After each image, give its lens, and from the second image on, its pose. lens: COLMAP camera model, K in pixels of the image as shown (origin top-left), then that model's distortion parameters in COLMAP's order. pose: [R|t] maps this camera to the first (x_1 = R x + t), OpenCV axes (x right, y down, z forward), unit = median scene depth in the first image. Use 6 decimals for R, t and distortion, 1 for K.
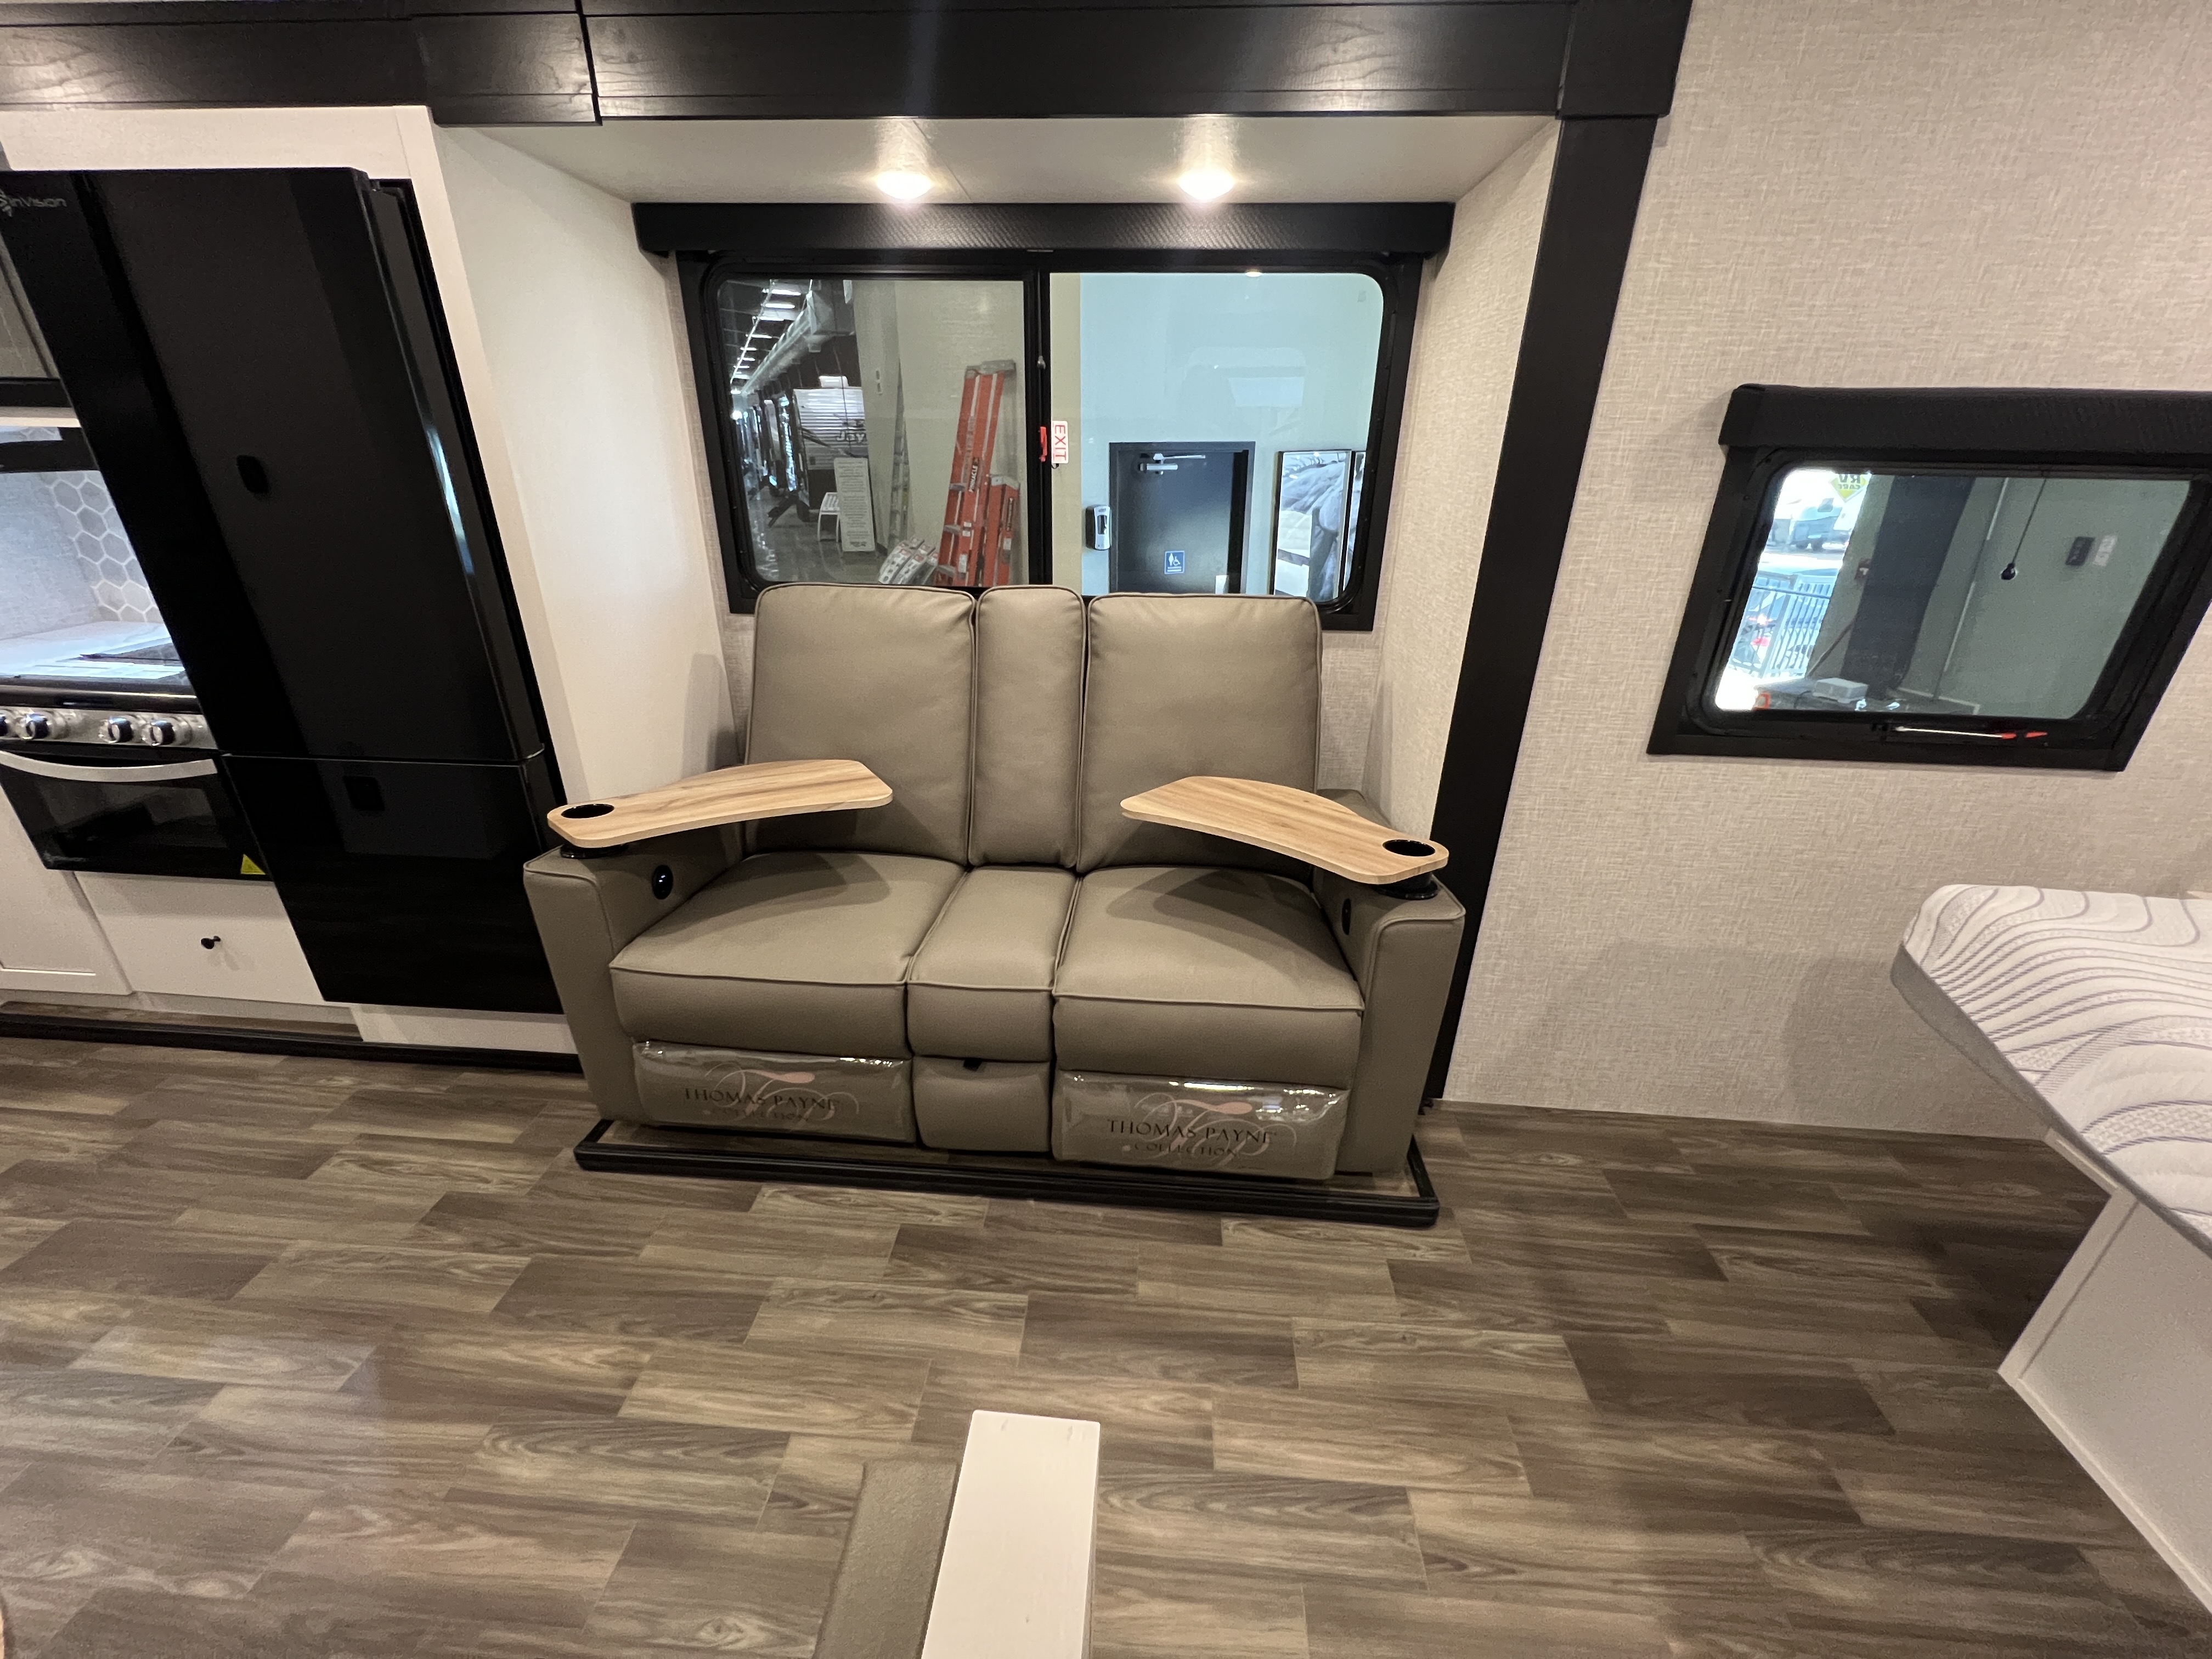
lens RADIAL K [[885.2, 0, 1102.7], [0, 885.2, 825.7], [0, 0, 1]] dist [-0.003453, 0.000883]
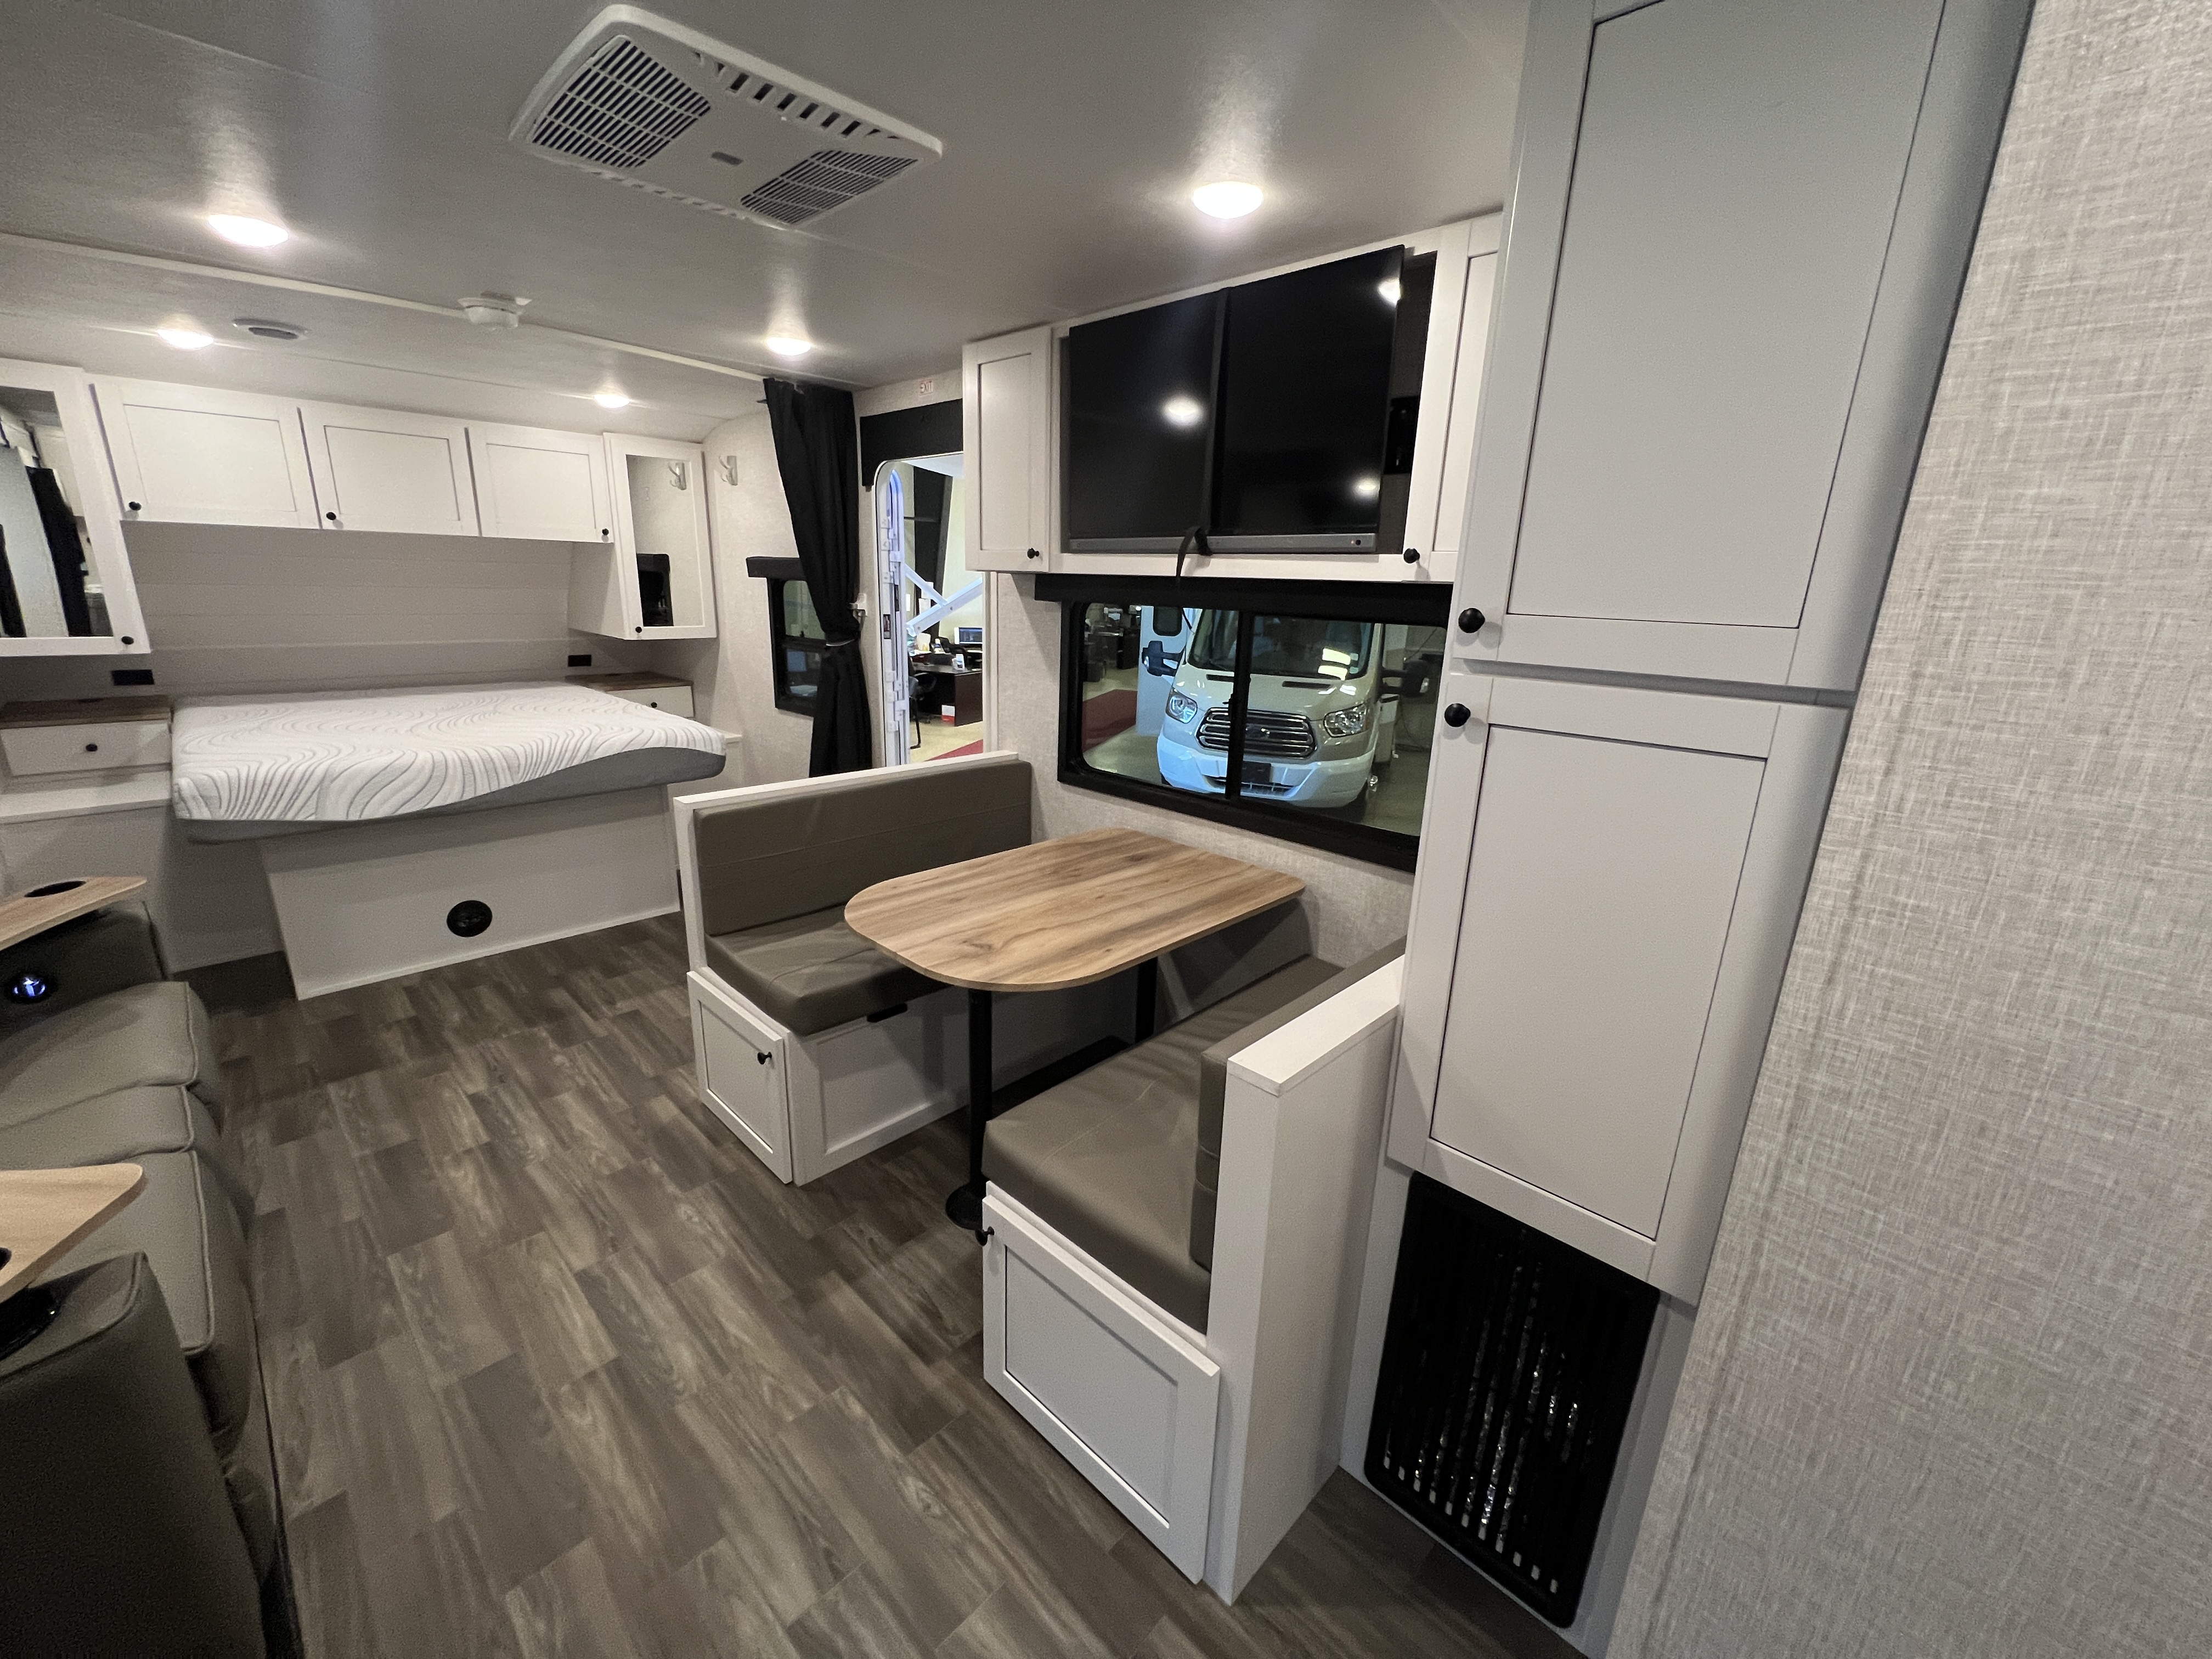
lens RADIAL K [[885.2, 0, 1100.5], [0, 885.2, 822.8], [0, 0, 1]] dist [-0.003453, 0.000883]
pose [[-0.767661, -0.204306, 0.607418, -1.552890], [0.226478, 0.800174, 0.555365, -0.417513], [-0.599504, 0.563898, -0.567991, 0.830050]]
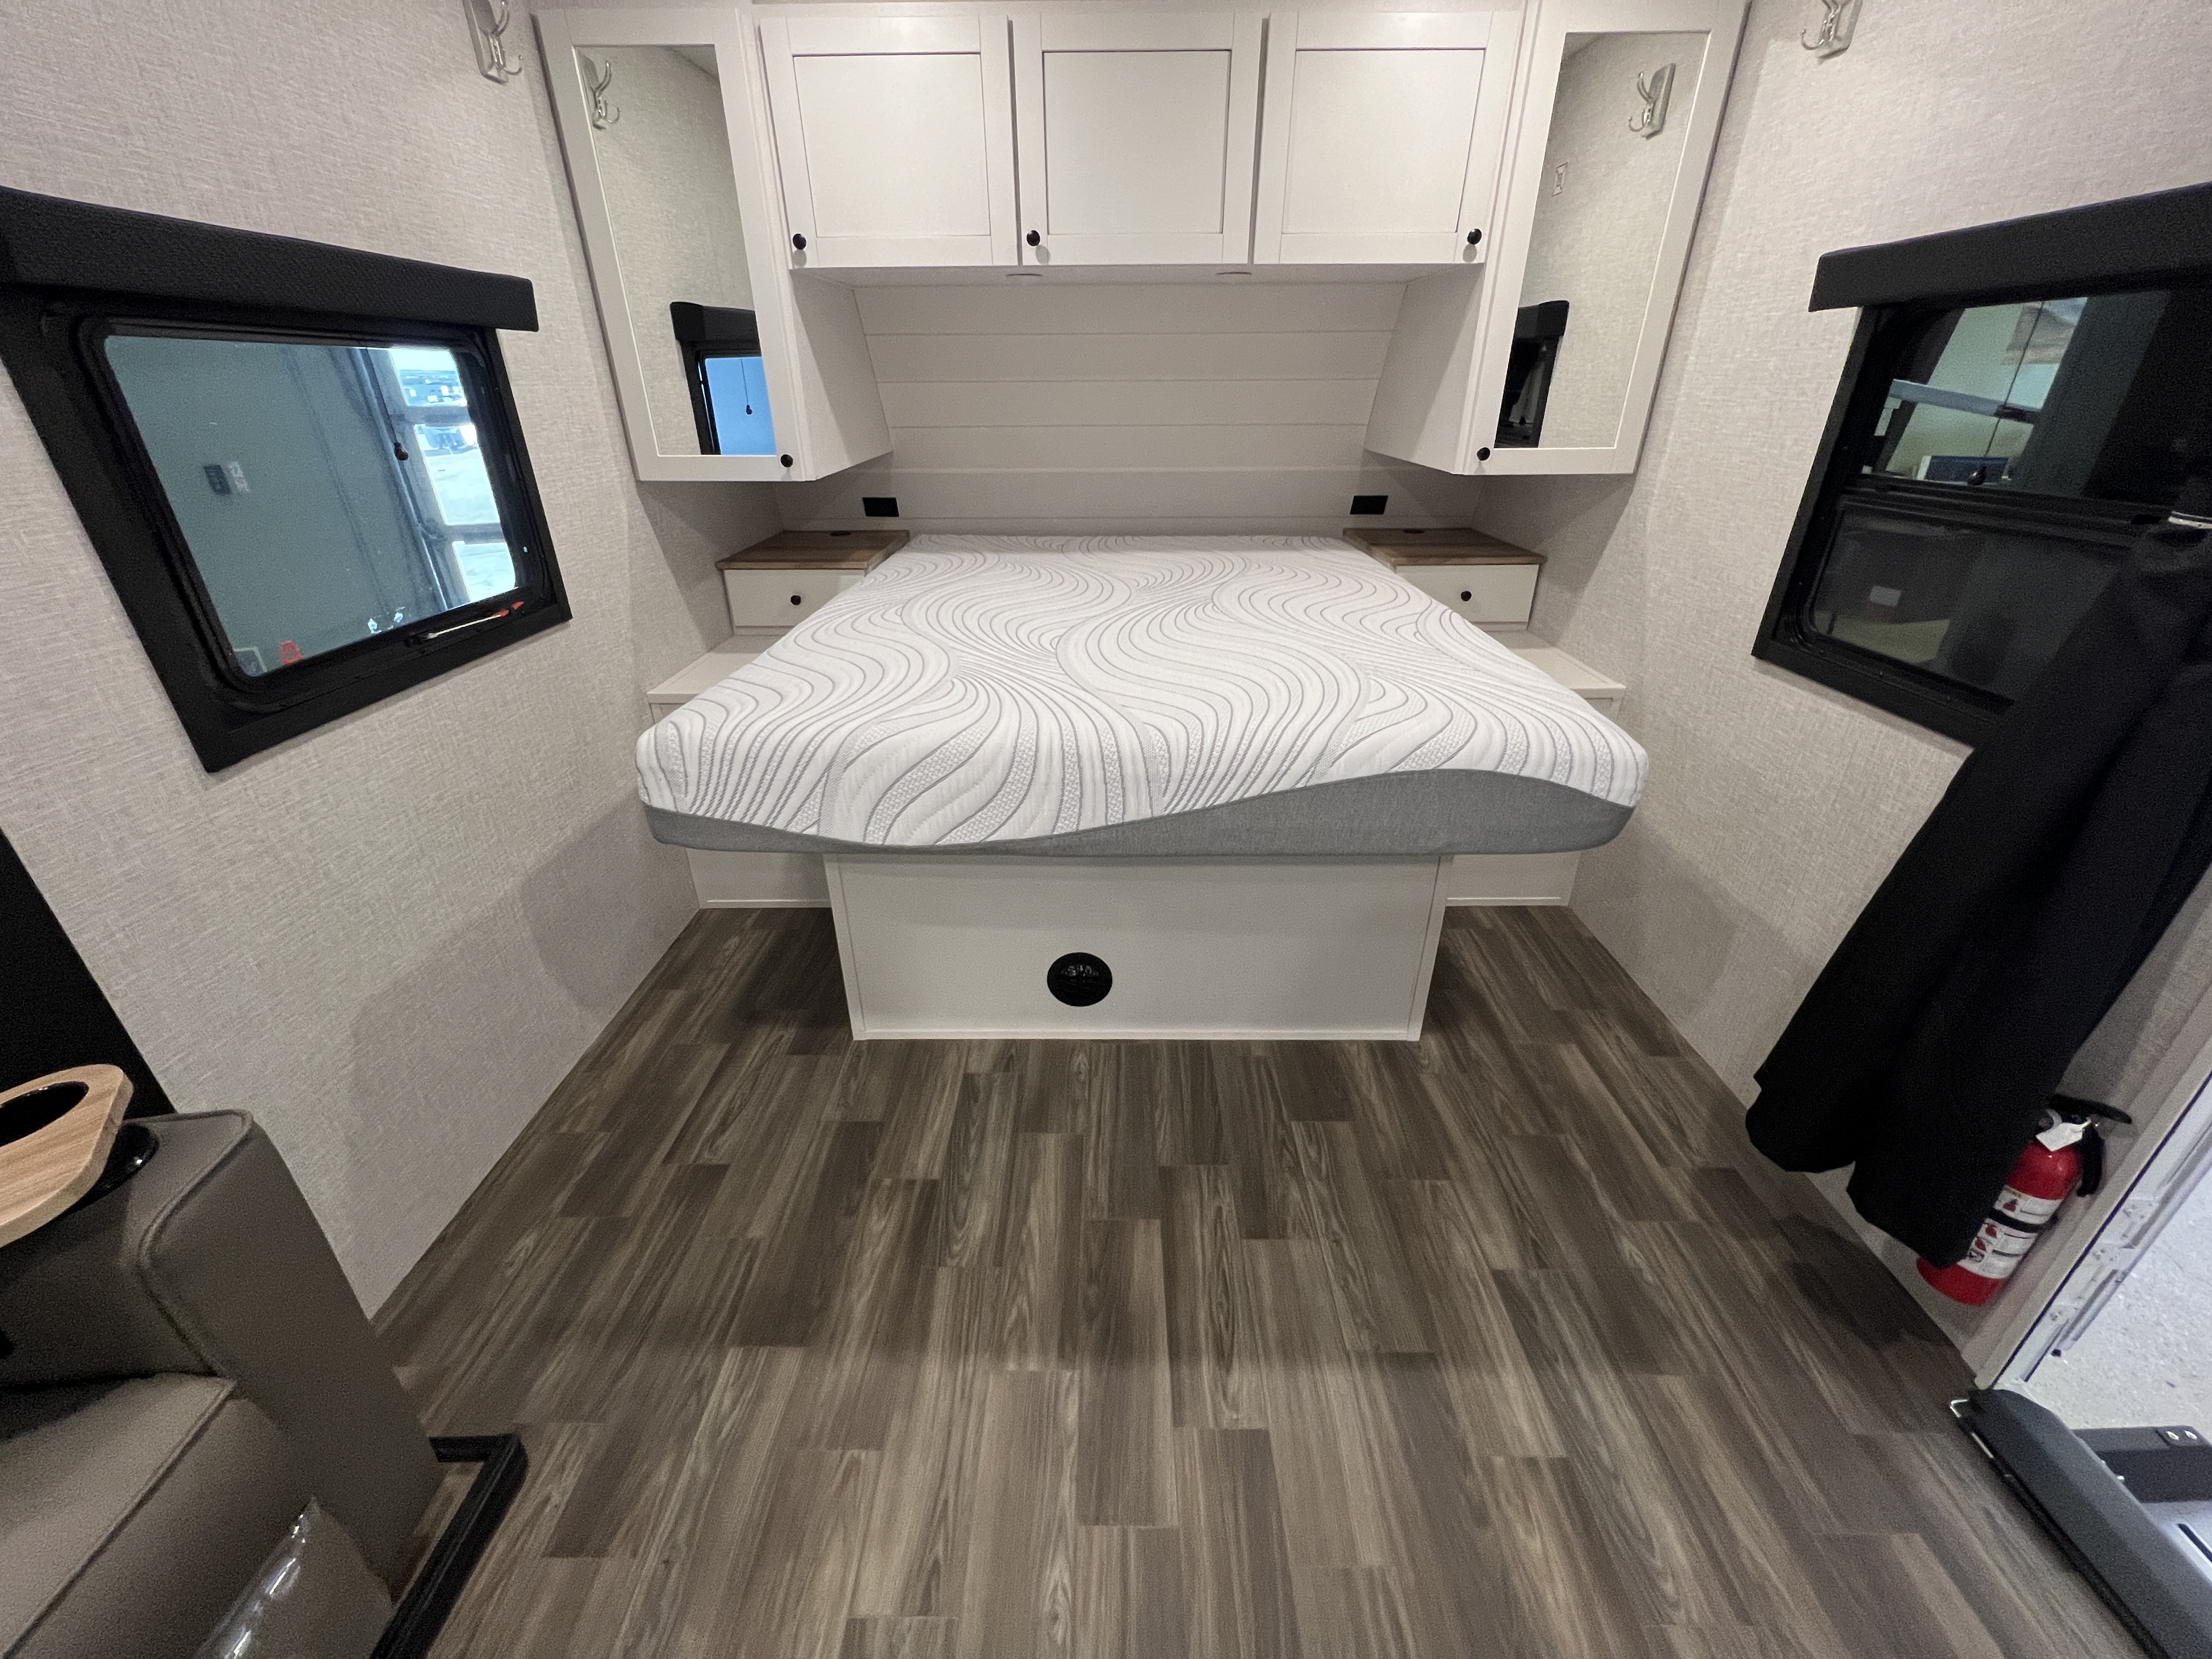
lens RADIAL K [[885.2, 0, 1099.6], [0, 885.2, 824.7], [0, 0, 1]] dist [-0.003453, 0.000883]
pose [[-0.061259, -0.454545, 0.888615, -0.050194], [0.415636, 0.797808, 0.436749, -0.072205], [-0.907466, 0.396095, 0.140052, 0.351744]]
